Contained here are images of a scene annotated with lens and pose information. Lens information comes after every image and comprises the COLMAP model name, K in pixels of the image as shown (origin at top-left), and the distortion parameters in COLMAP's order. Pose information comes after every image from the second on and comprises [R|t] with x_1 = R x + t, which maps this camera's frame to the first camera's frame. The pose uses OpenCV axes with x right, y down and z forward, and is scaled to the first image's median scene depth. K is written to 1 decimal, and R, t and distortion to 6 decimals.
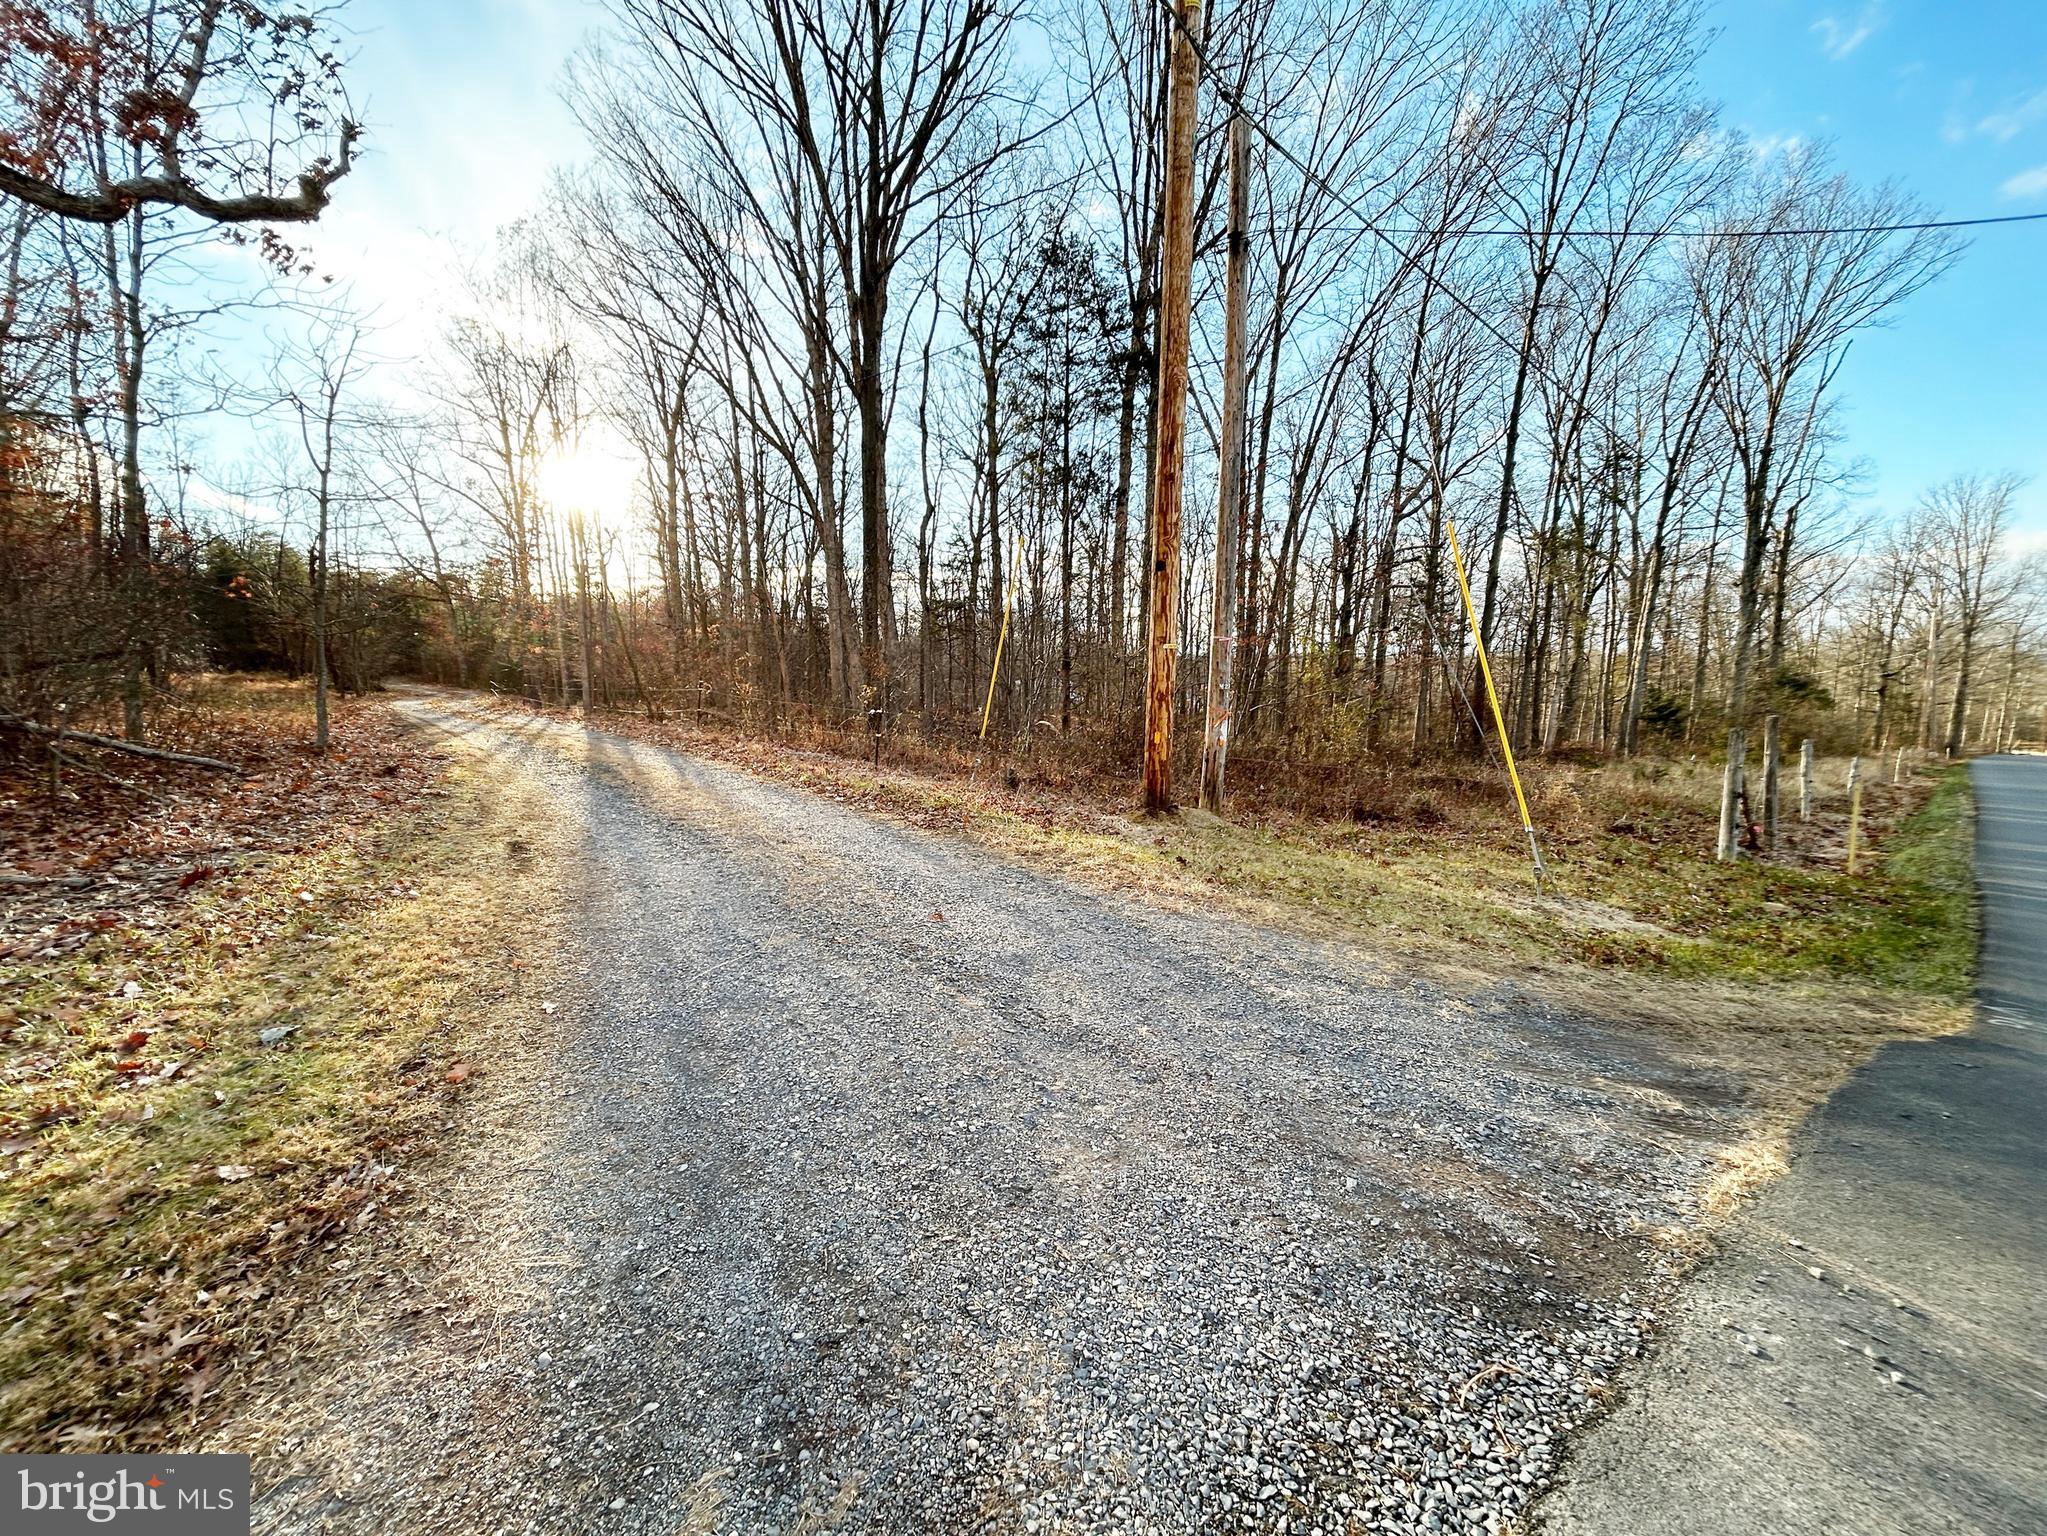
lens RADIAL K [[827.3, 0, 1026.5], [0, 827.3, 777.1], [0, 0, 1]] dist [0.002927, -0.000357]
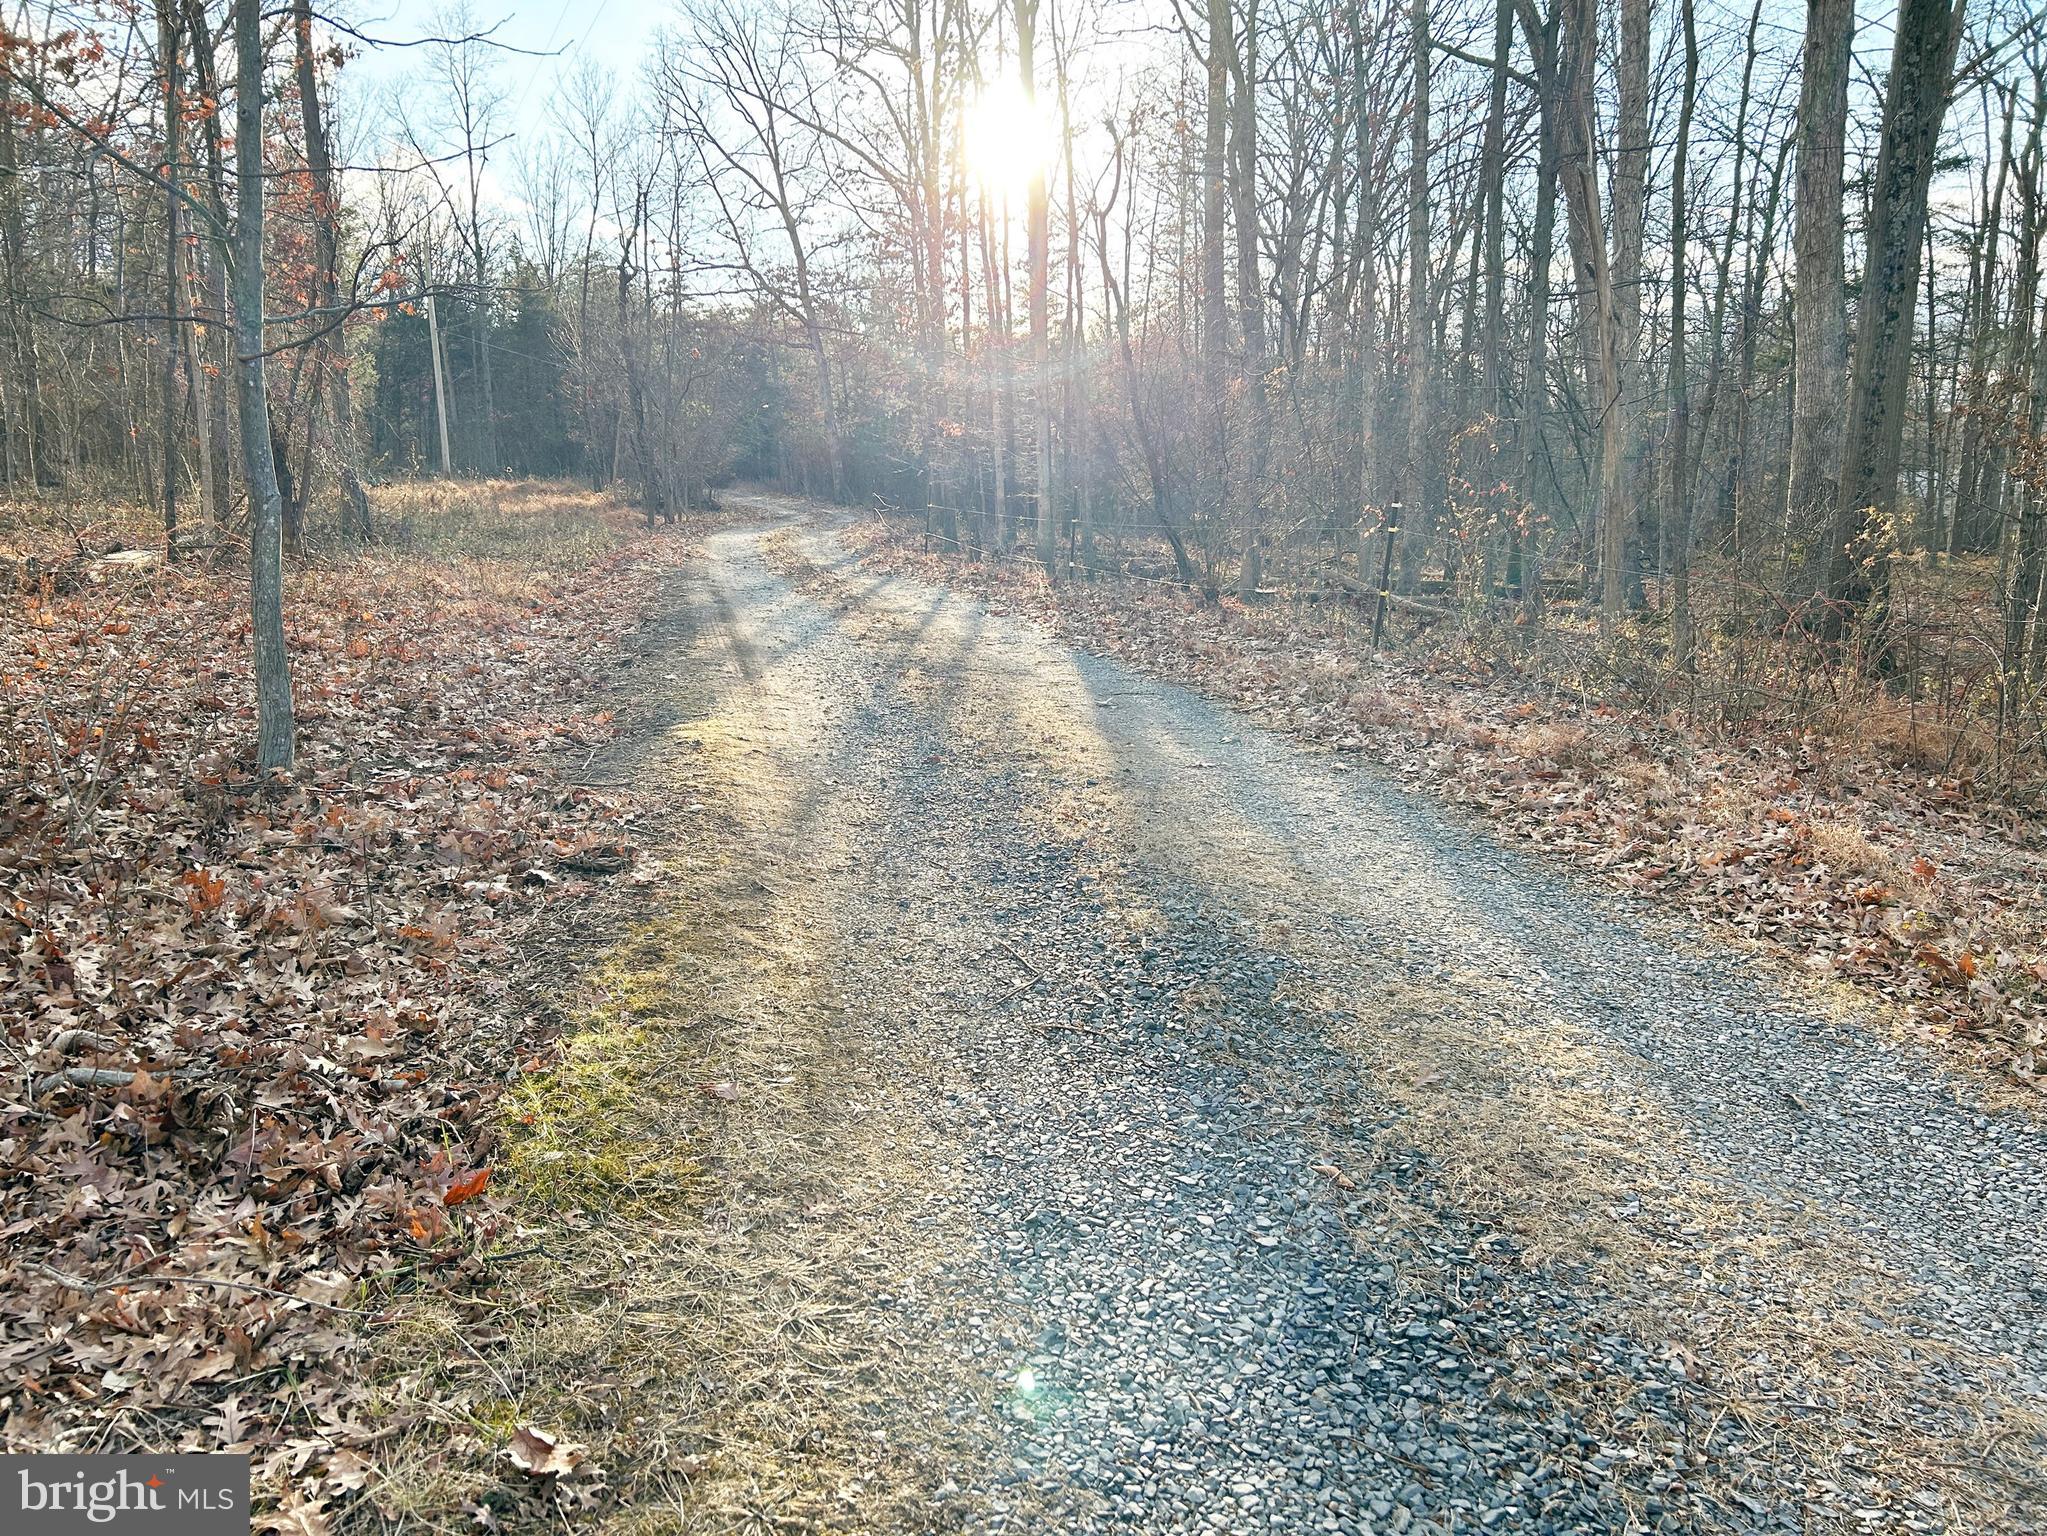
lens RADIAL K [[1554.8, 0, 1026.3], [0, 1554.8, 780.6], [0, 0, 1]] dist [0.059868, -0.060115]
pose [[0.887004, 0.075712, -0.455512, -1.052342], [-0.040278, 0.995392, 0.087015, -0.263551], [0.460001, -0.058836, 0.885967, 1.738799]]
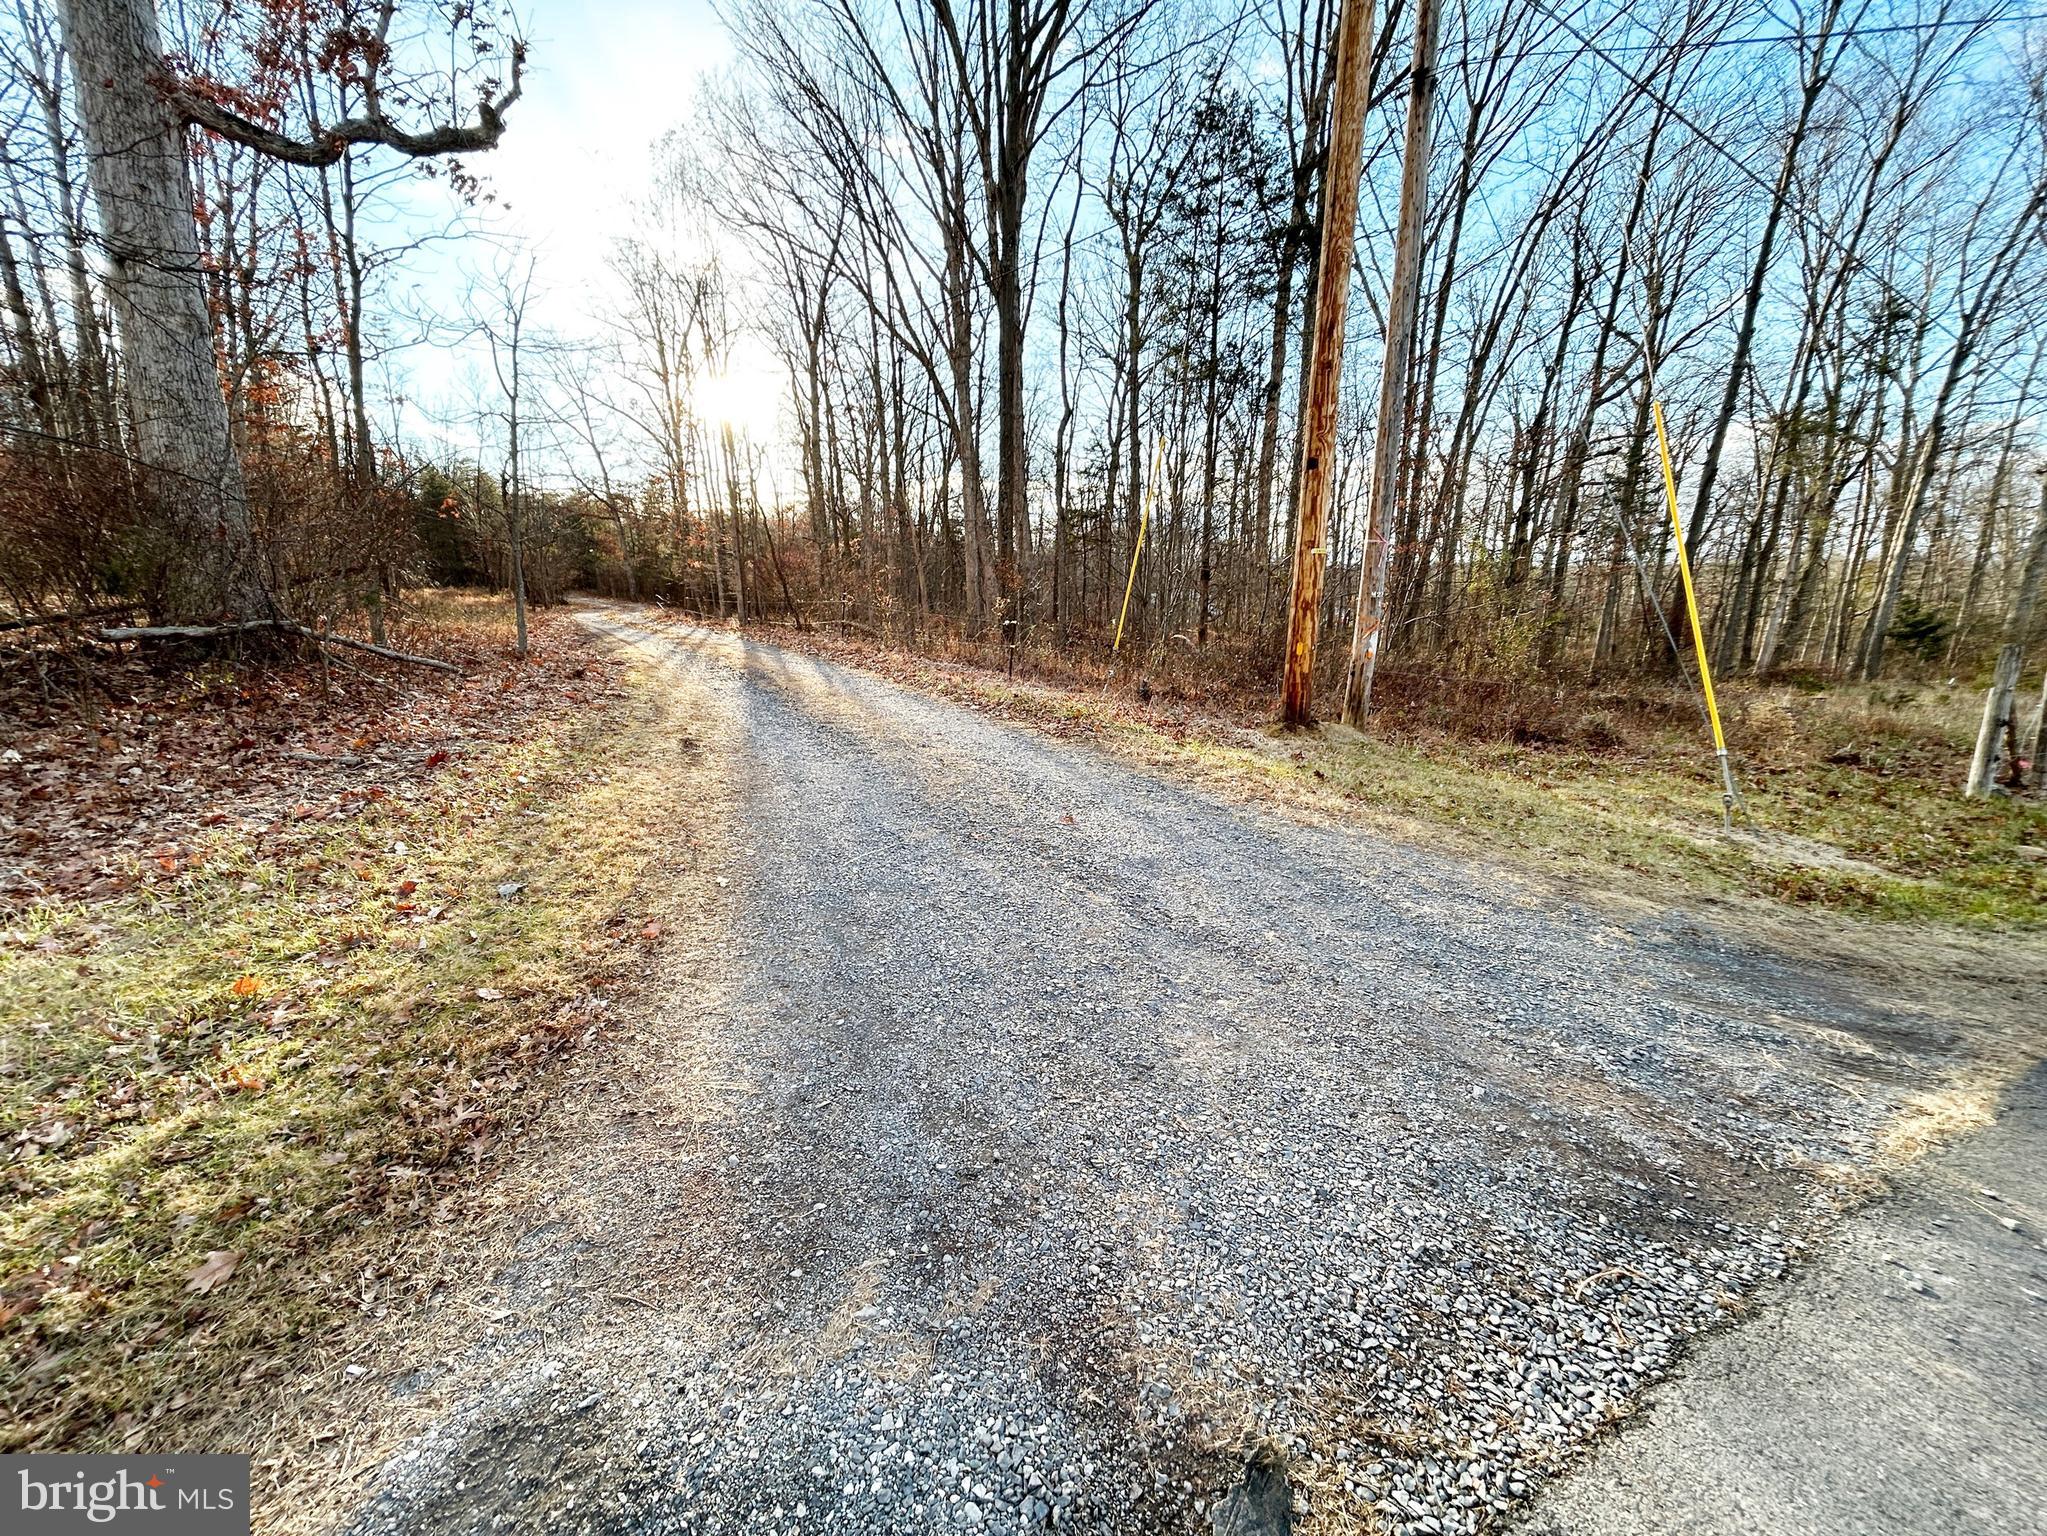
lens RADIAL K [[827.3, 0, 1026.5], [0, 827.3, 777.1], [0, 0, 1]] dist [0.002927, -0.000357]
pose [[0.987315, 0.031030, -0.155711, -0.000470], [-0.015052, 0.994592, 0.102759, 0.009084], [0.158058, -0.099112, 0.982443, -0.012009]]
